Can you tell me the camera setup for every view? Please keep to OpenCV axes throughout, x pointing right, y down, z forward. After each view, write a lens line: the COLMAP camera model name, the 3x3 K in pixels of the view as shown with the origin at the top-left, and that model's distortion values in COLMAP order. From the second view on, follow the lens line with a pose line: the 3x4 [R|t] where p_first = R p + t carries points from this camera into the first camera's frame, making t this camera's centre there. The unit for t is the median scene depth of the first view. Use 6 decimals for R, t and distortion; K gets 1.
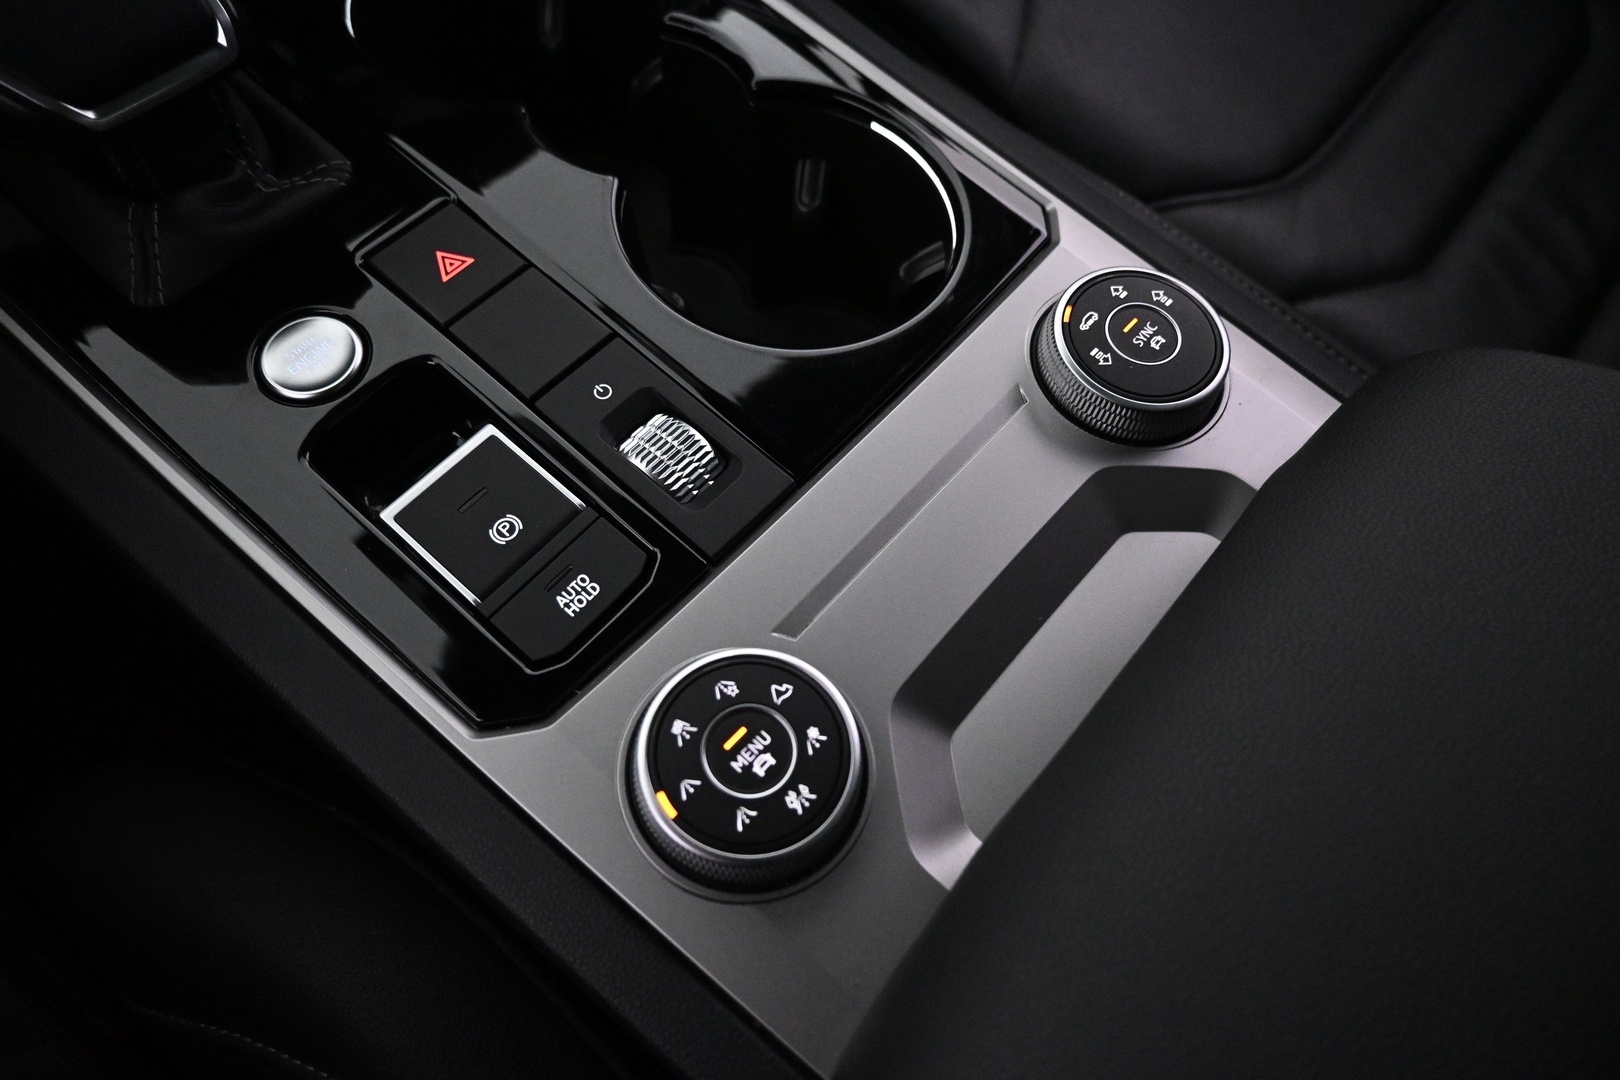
lens RADIAL K [[1094.5, 0, 810.0], [0, 1094.5, 540.0], [0, 0, 1]] dist [-0.004452, 0.001990]
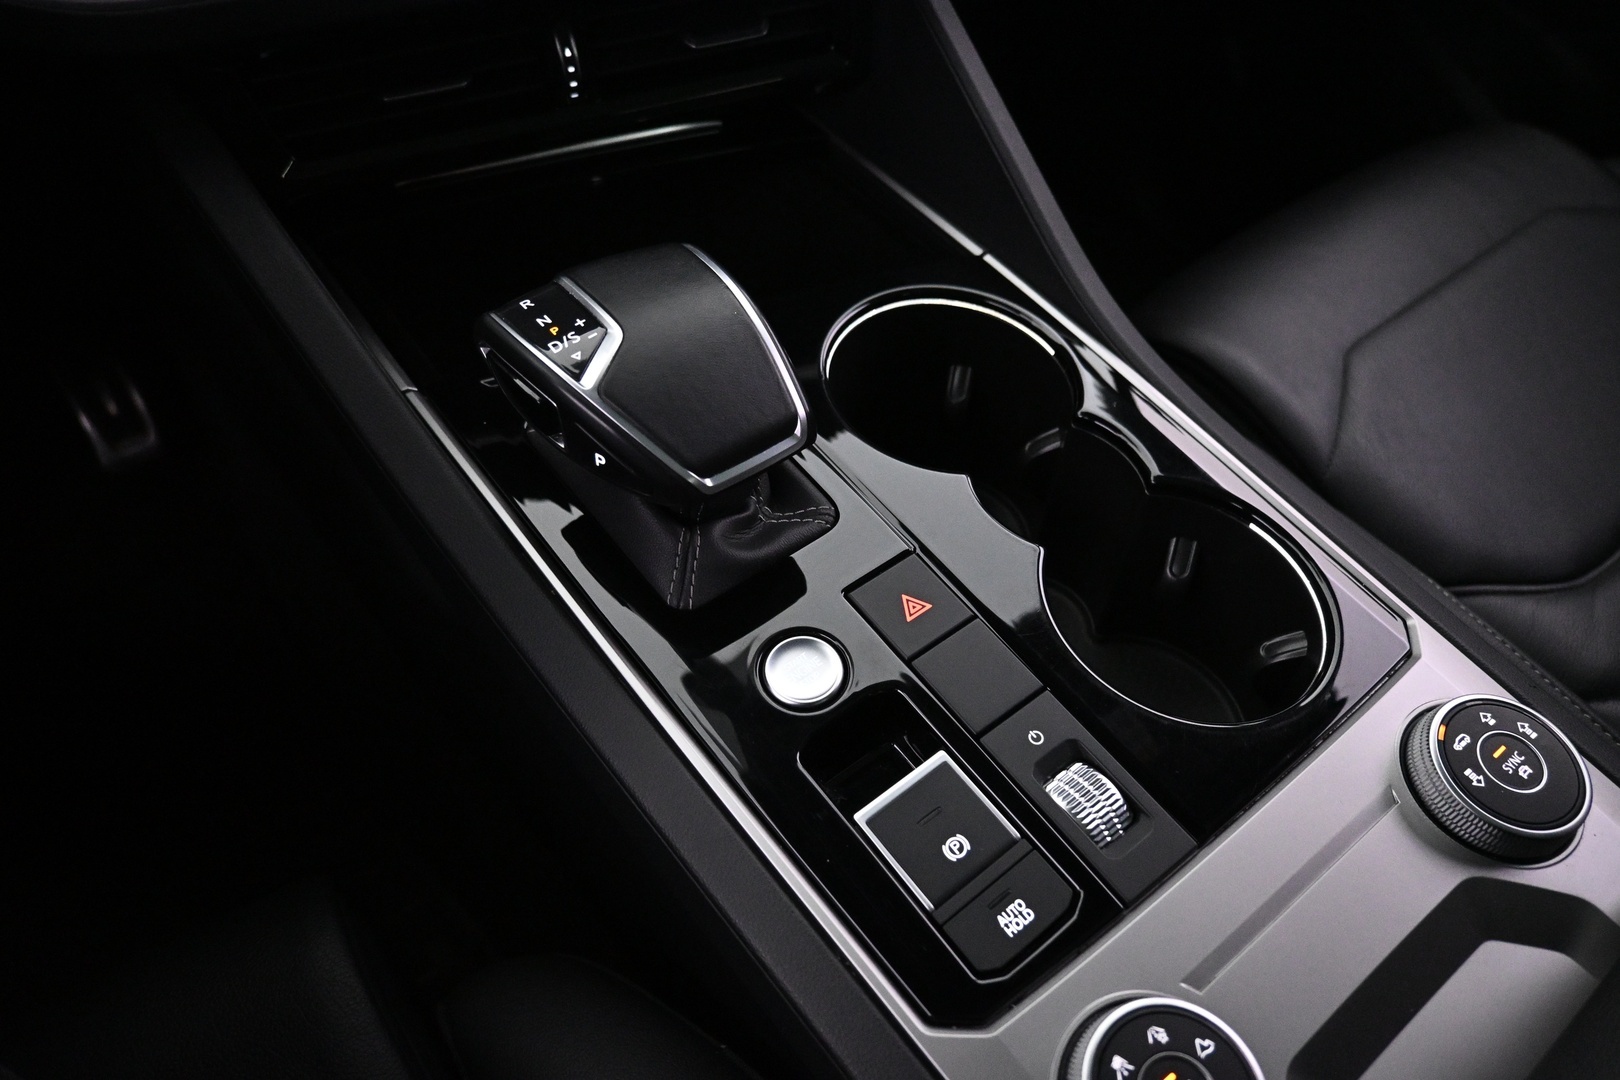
lens RADIAL K [[1094.5, 0, 810.0], [0, 1094.5, 540.0], [0, 0, 1]] dist [-0.004452, 0.001990]
pose [[0.981147, 0.142706, -0.130331, -0.303007], [-0.164339, 0.970929, -0.174041, -0.094902], [0.101706, 0.192179, 0.976075, -0.238176]]
